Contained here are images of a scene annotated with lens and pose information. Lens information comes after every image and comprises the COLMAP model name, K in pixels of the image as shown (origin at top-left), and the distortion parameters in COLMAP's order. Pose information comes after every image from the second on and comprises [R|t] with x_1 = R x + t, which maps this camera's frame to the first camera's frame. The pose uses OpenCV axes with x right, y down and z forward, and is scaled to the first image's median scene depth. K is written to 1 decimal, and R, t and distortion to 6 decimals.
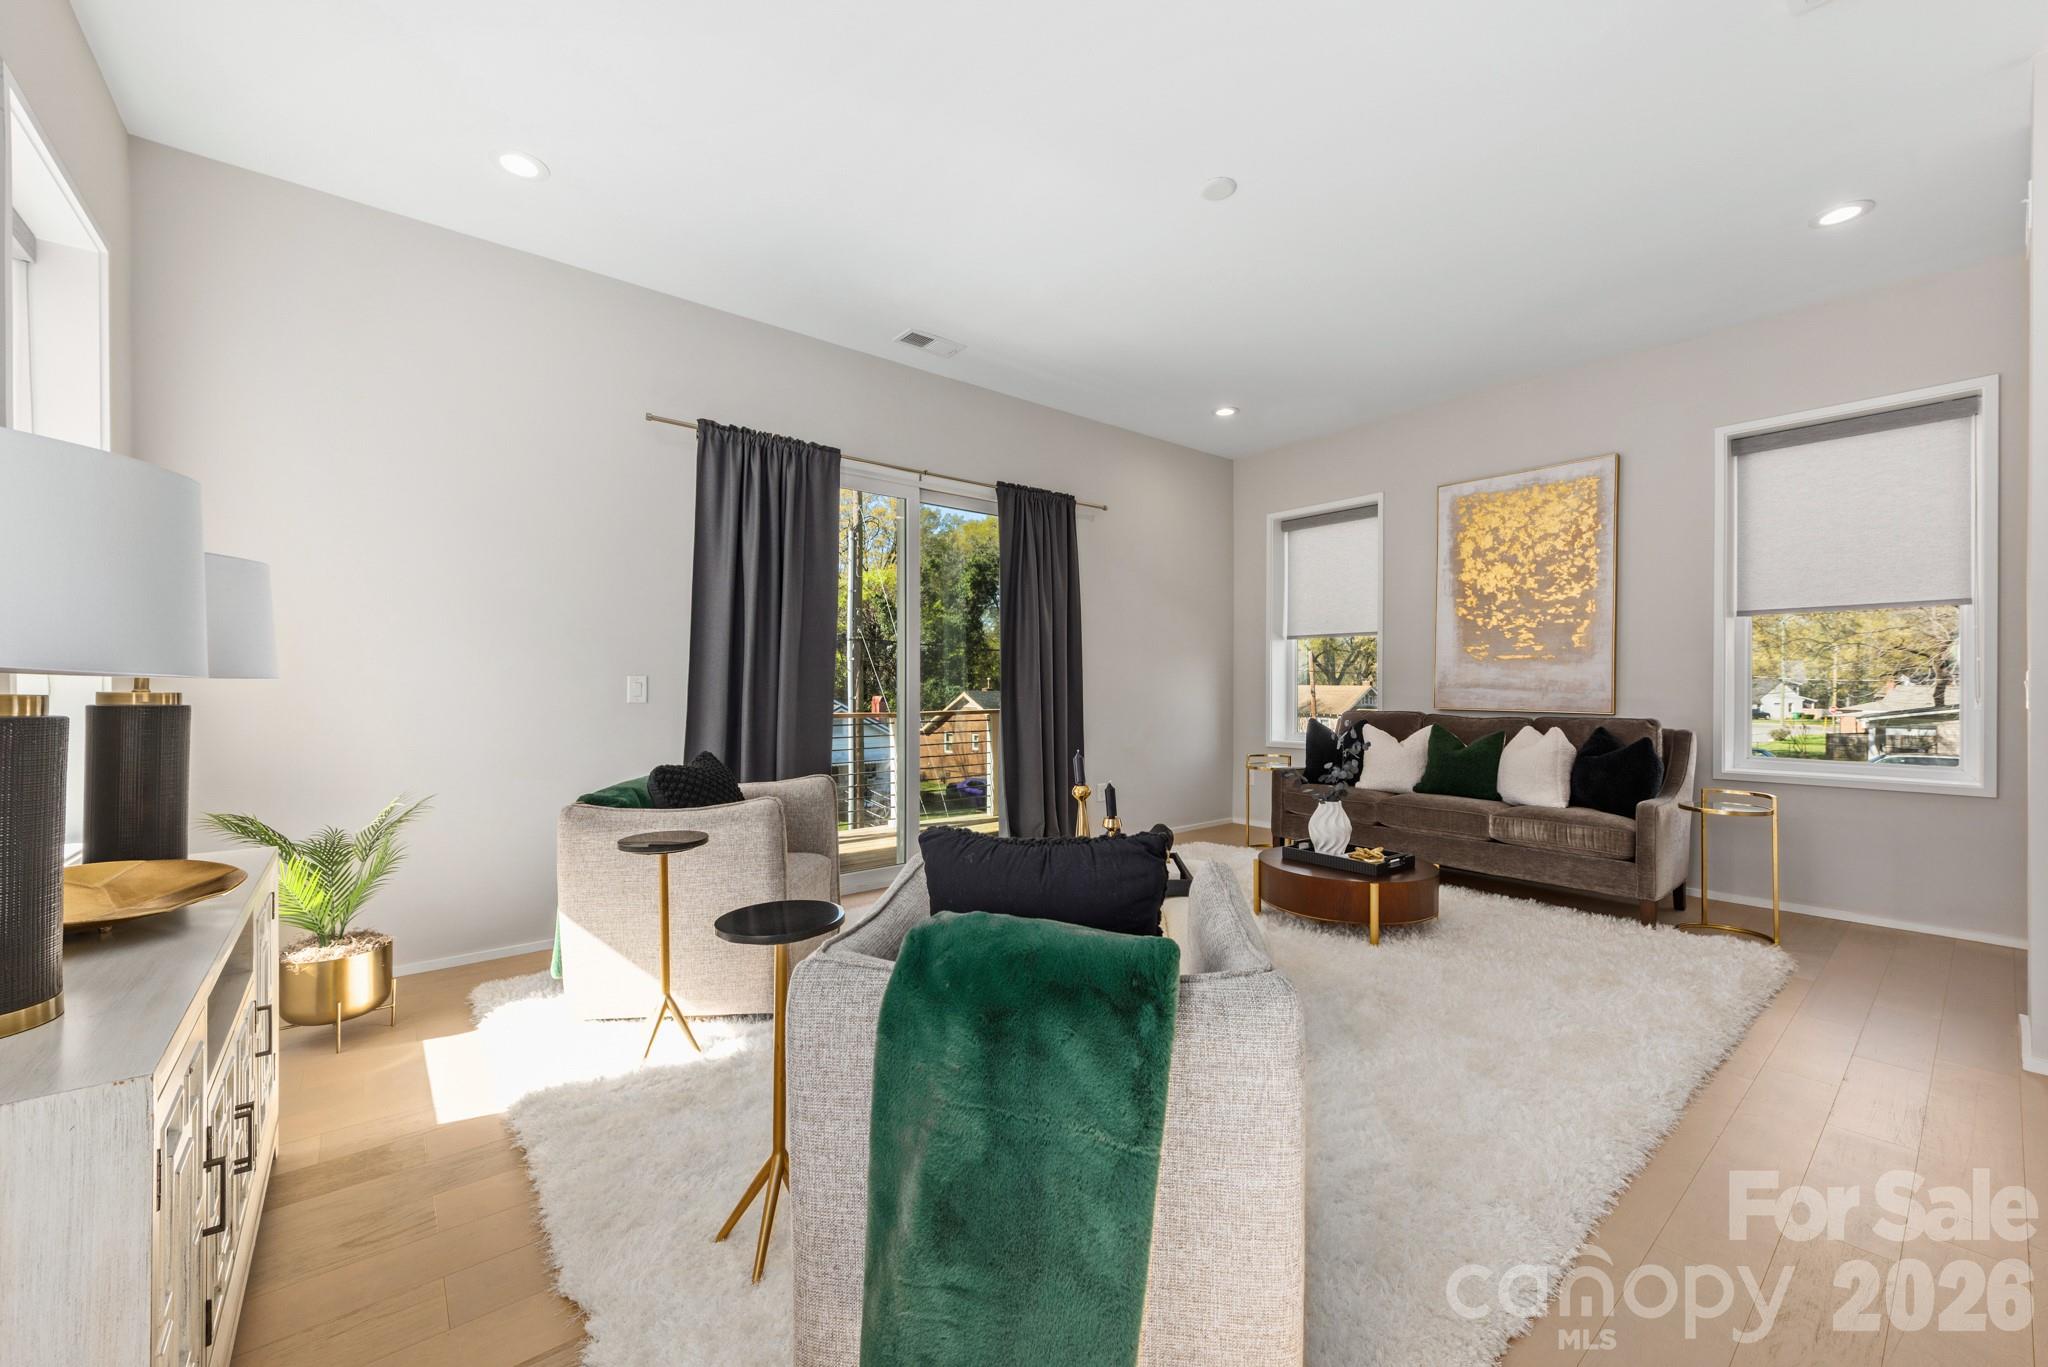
lens RADIAL K [[799.4, 0, 1037.3], [0, 799.4, 689.5], [0, 0, 1]] dist [0.005841, -0.001190]
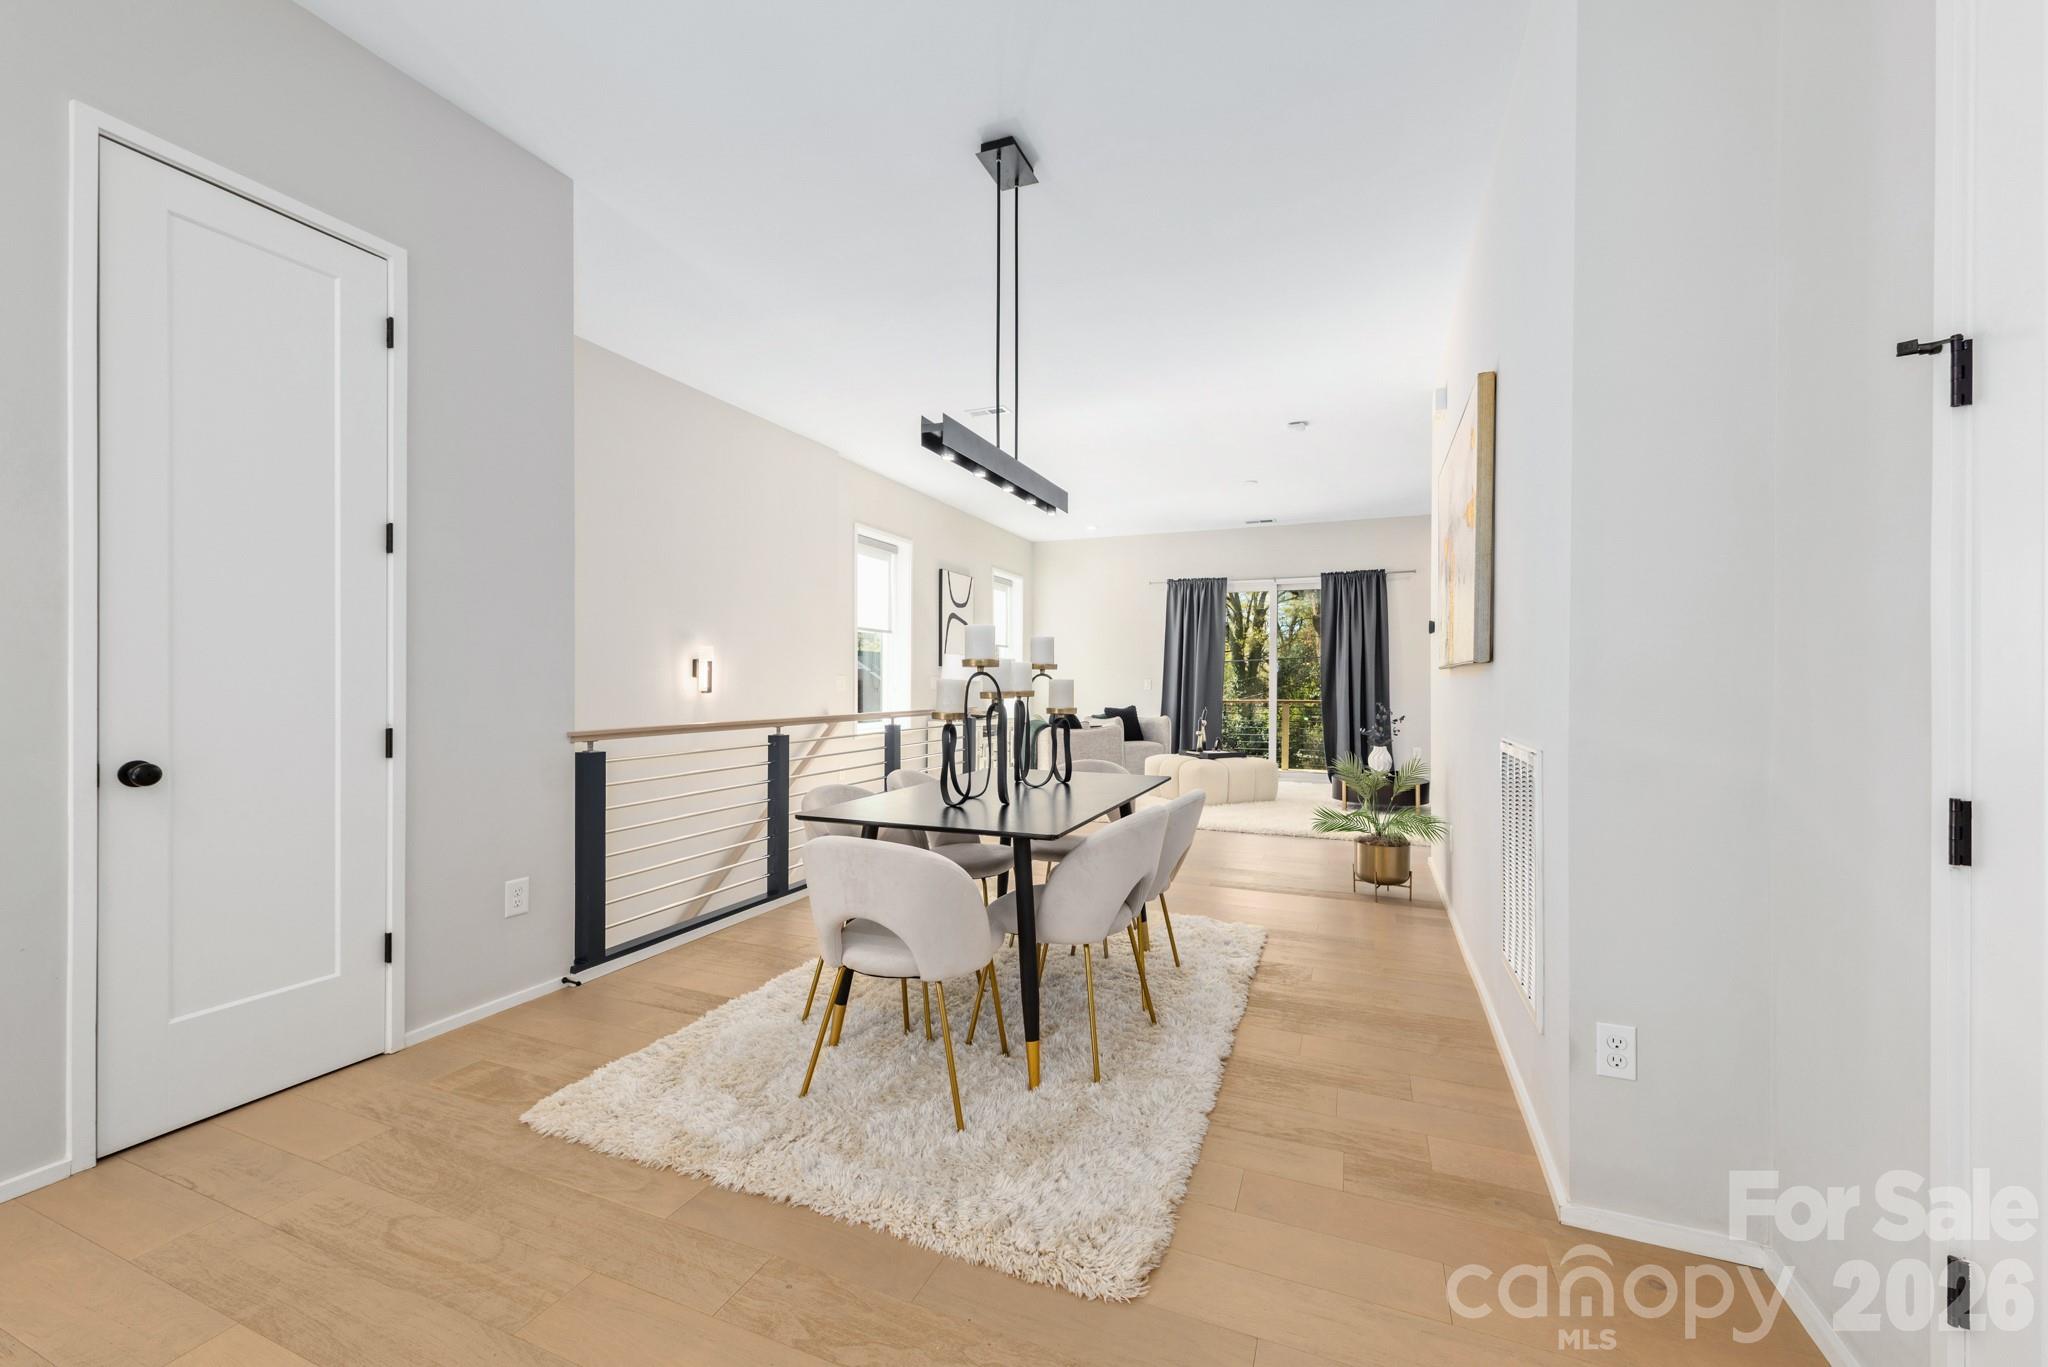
lens RADIAL K [[799.4, 0, 1029.7], [0, 799.4, 685.4], [0, 0, 1]] dist [0.005841, -0.001190]
pose [[0.480150, -0.000950, -0.877186, 1.512267], [-0.002348, 0.999994, -0.002368, 0.003968], [0.877183, 0.003197, 0.480145, -0.564817]]
